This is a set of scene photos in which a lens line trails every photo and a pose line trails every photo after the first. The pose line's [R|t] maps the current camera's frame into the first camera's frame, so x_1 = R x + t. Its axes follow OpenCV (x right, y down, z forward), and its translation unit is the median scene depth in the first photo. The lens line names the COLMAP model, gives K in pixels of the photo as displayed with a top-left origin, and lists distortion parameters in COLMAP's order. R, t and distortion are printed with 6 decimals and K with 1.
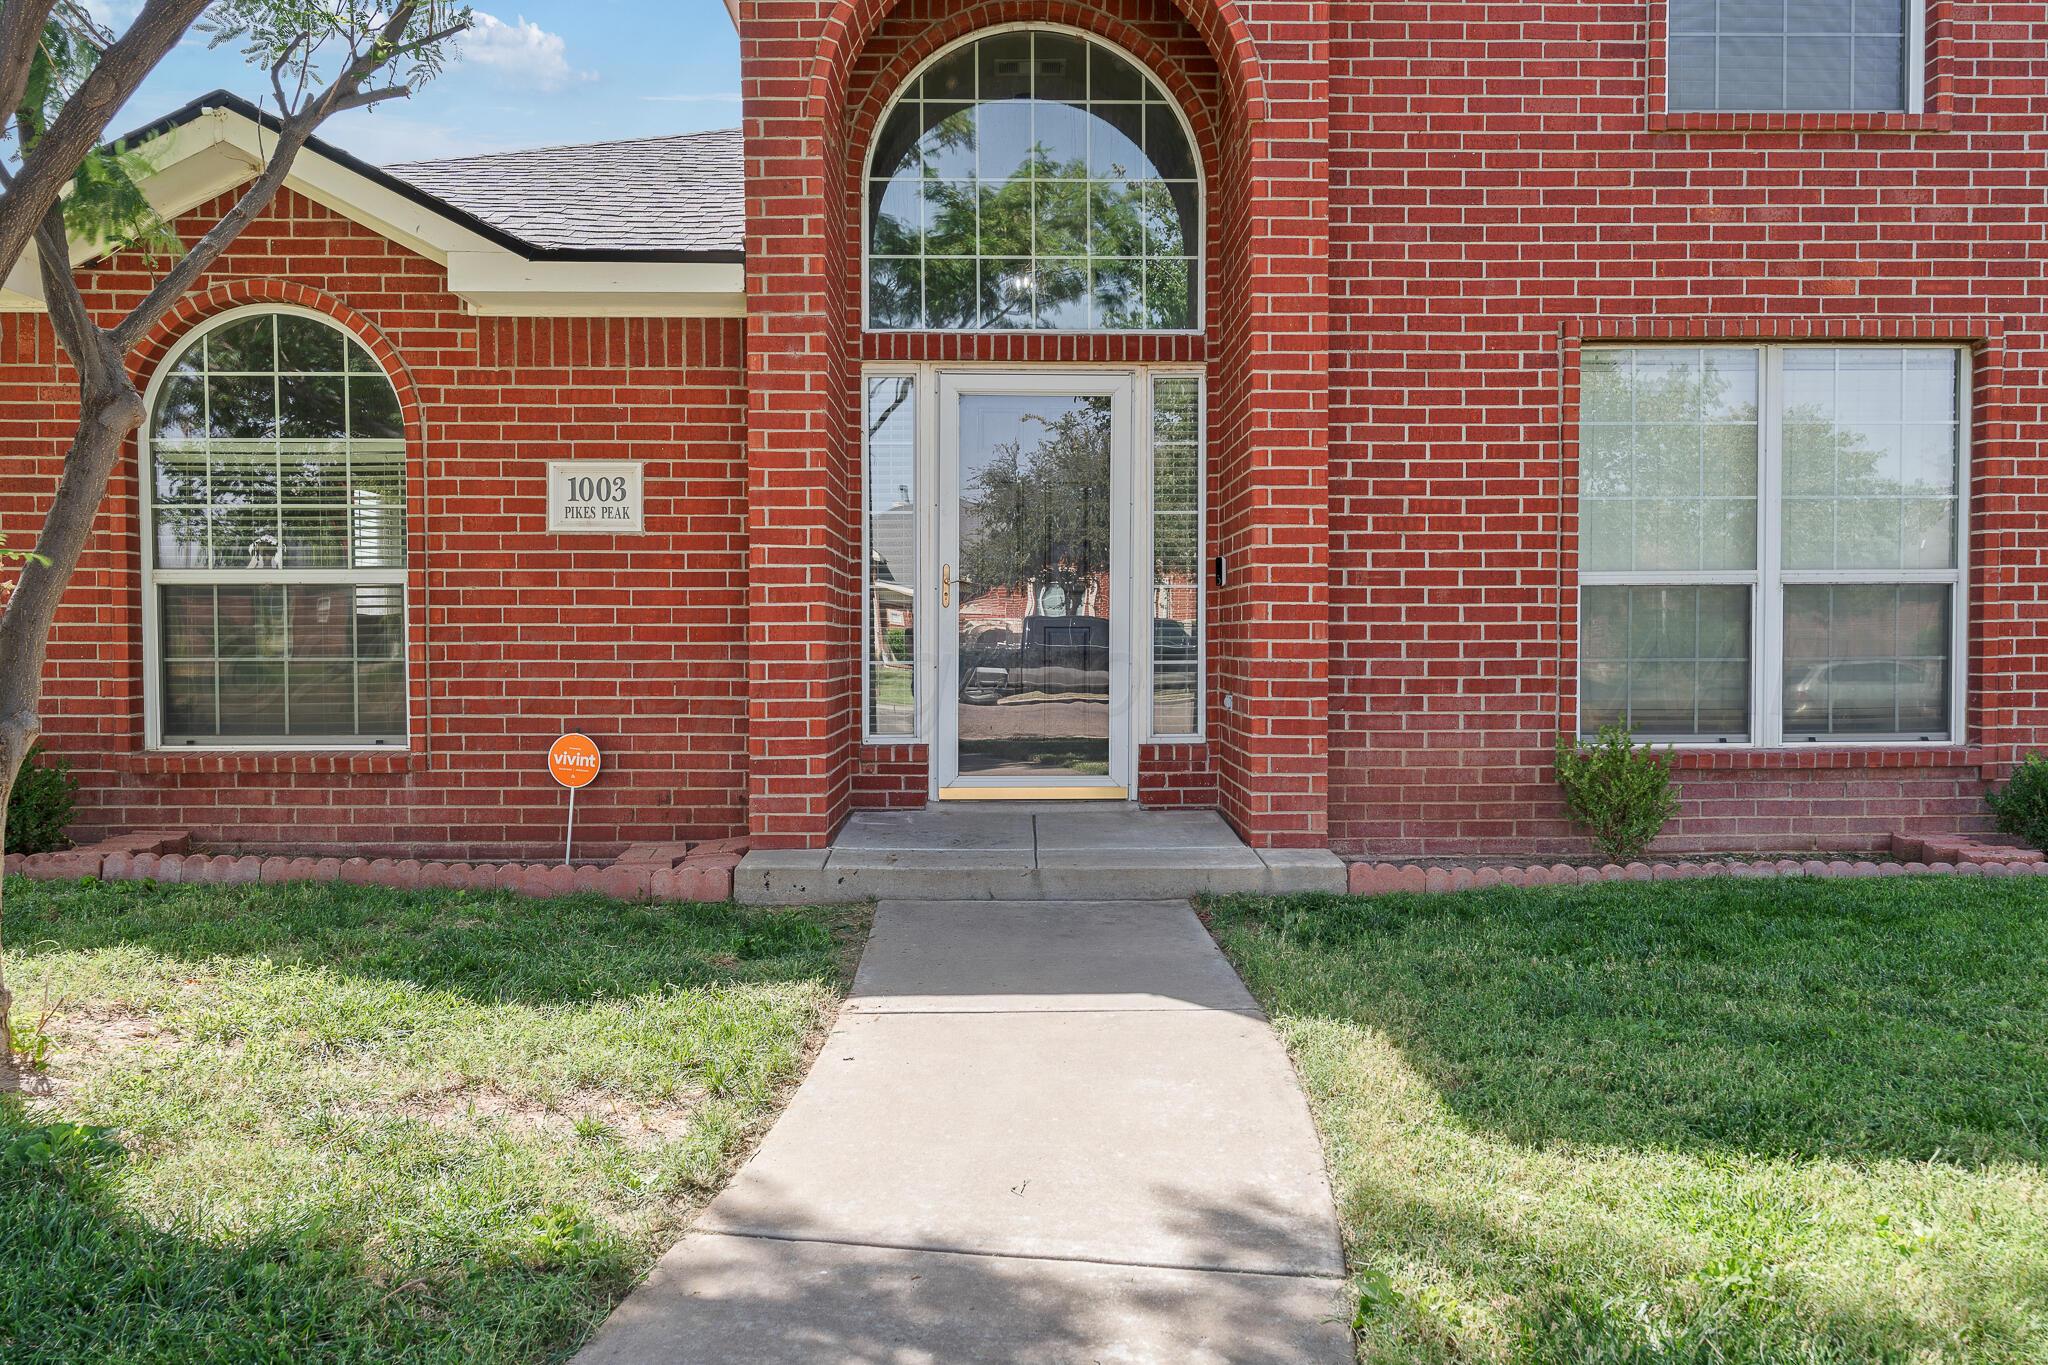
lens RADIAL K [[1443.7, 0, 1024.0], [0, 1443.7, 682.5], [0, 0, 1]] dist [0.002223, 0.001110]
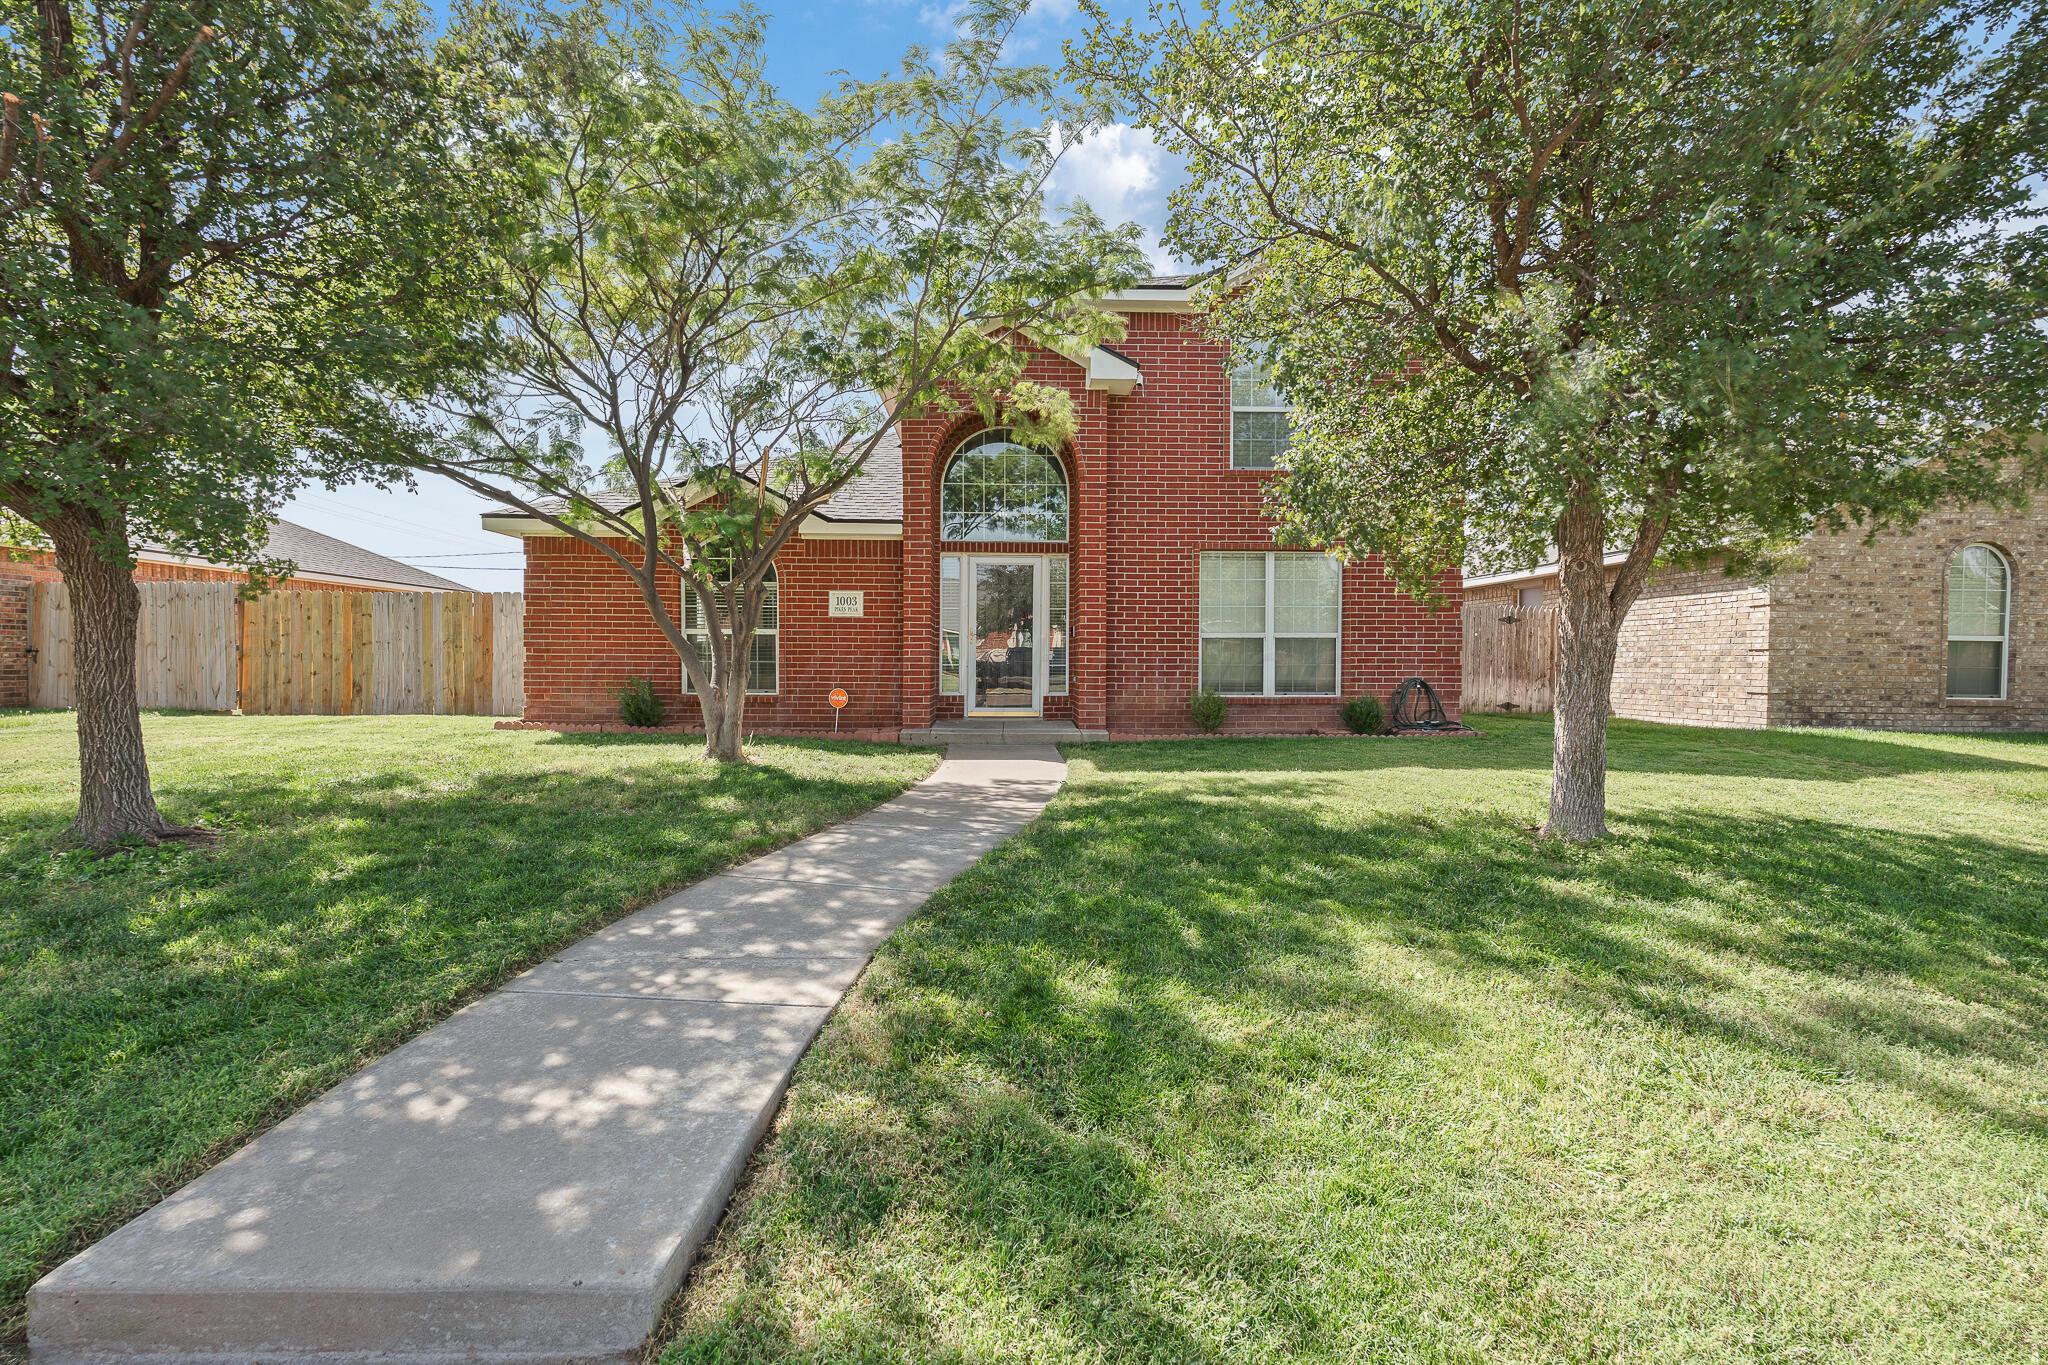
lens RADIAL K [[908.1, 0, 1009.7], [0, 908.1, 657.9], [0, 0, 1]] dist [-0.003143, -0.000477]
pose [[0.999980, 0.005888, 0.002123, 0.014871], [-0.005810, 0.999357, -0.035370, 0.035466], [-0.002330, 0.035357, 0.999372, -0.744020]]
